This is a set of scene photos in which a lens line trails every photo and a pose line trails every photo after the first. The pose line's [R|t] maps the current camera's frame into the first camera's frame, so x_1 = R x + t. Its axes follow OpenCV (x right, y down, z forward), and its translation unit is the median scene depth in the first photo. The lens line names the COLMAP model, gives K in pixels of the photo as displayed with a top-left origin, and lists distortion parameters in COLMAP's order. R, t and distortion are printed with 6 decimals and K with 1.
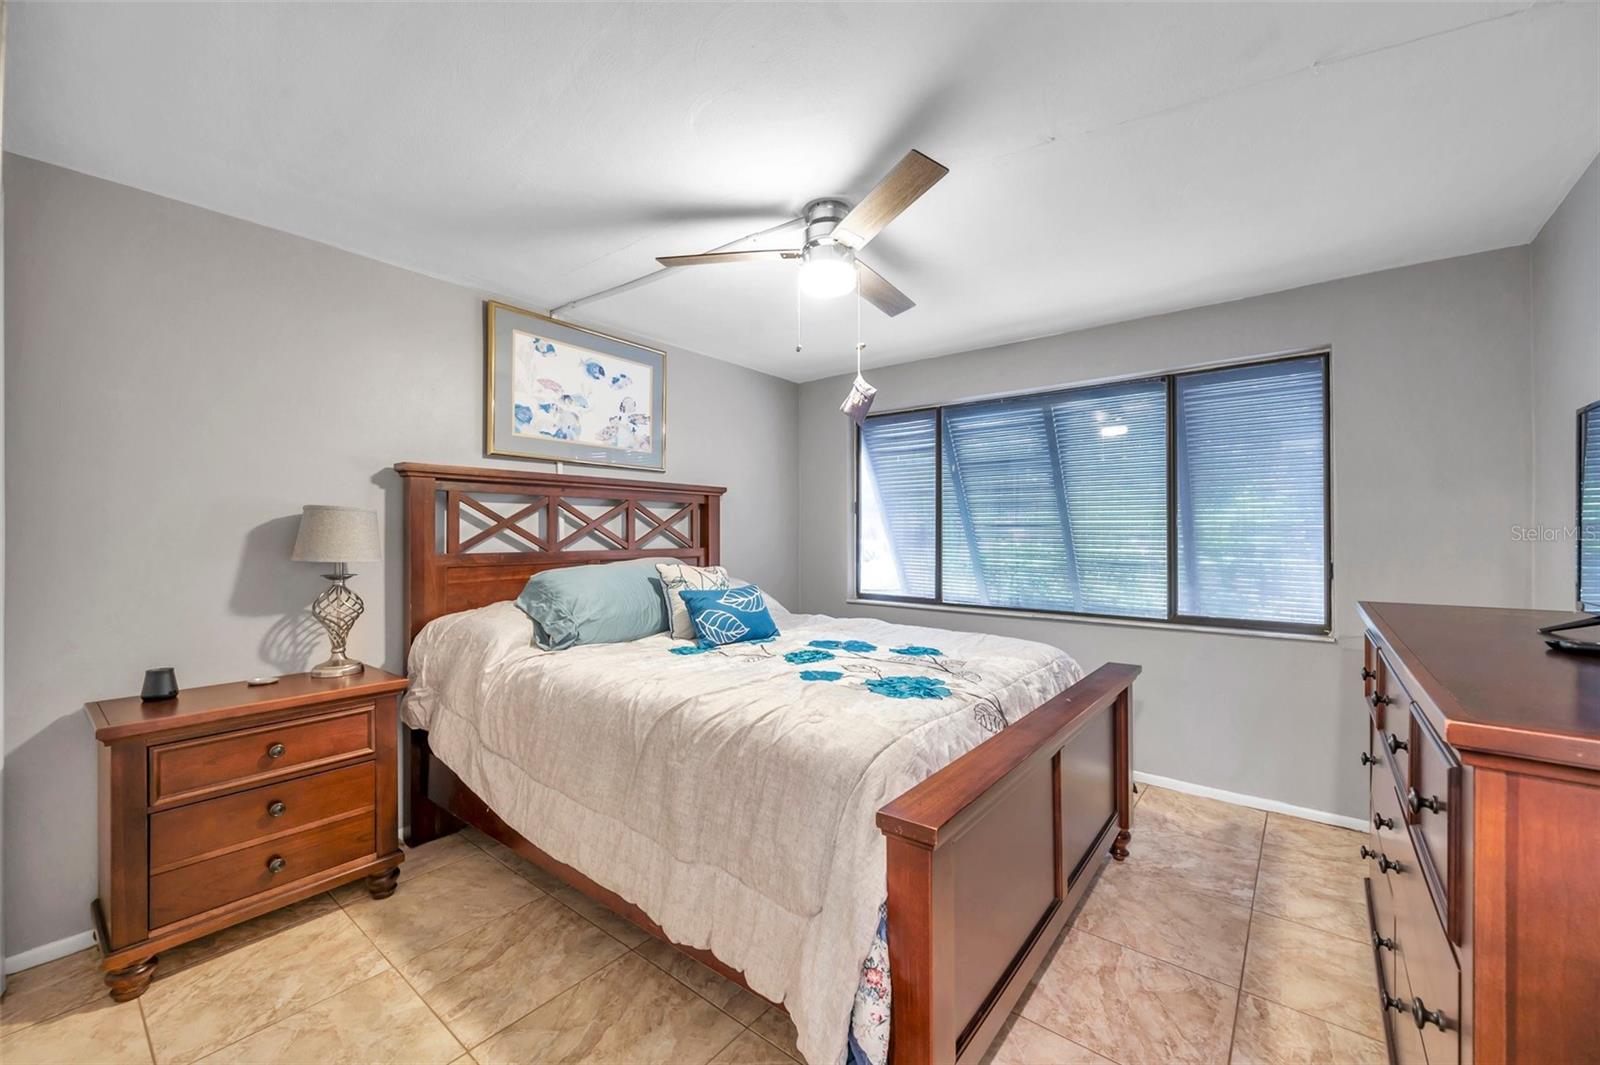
lens RADIAL K [[632.5, 0, 798.0], [0, 632.5, 534.7], [0, 0, 1]] dist [-0.001438, -0.000084]
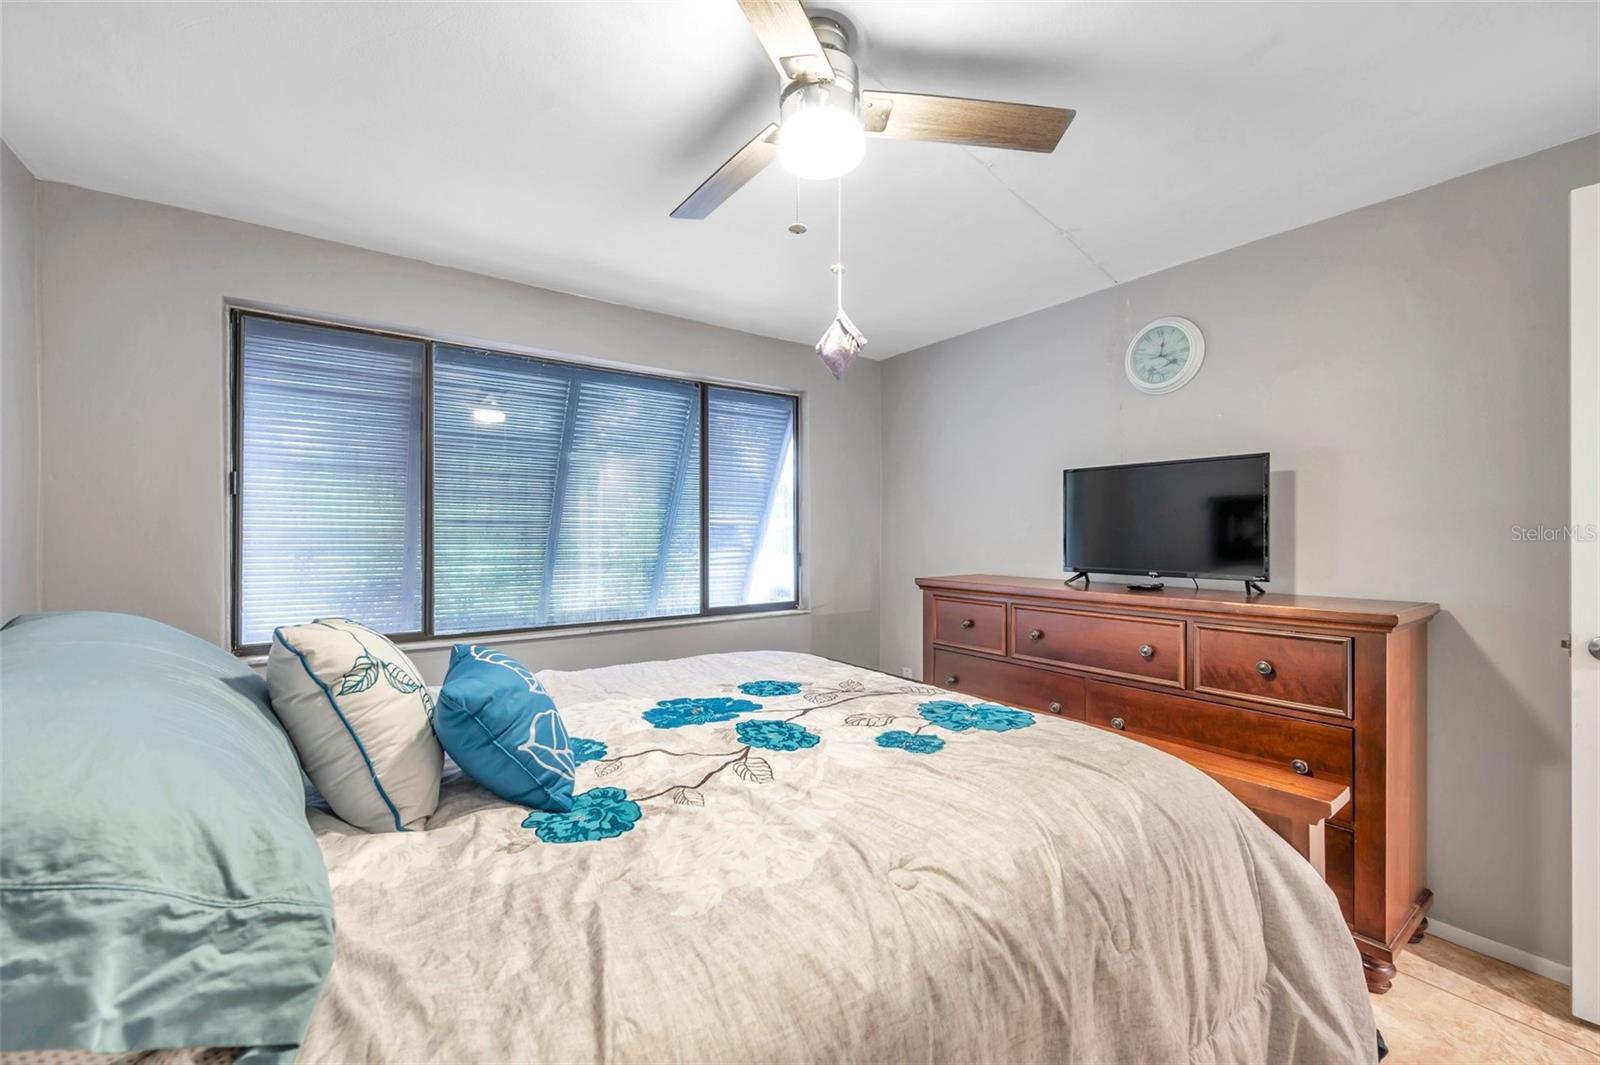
lens RADIAL K [[632.5, 0, 801.9], [0, 632.5, 533.0], [0, 0, 1]] dist [-0.001438, -0.000084]
pose [[0.261458, -0.001845, 0.965213, -0.396599], [0.000267, 0.999998, 0.001839, -0.002840], [-0.965215, -0.000223, 0.261458, 0.567354]]
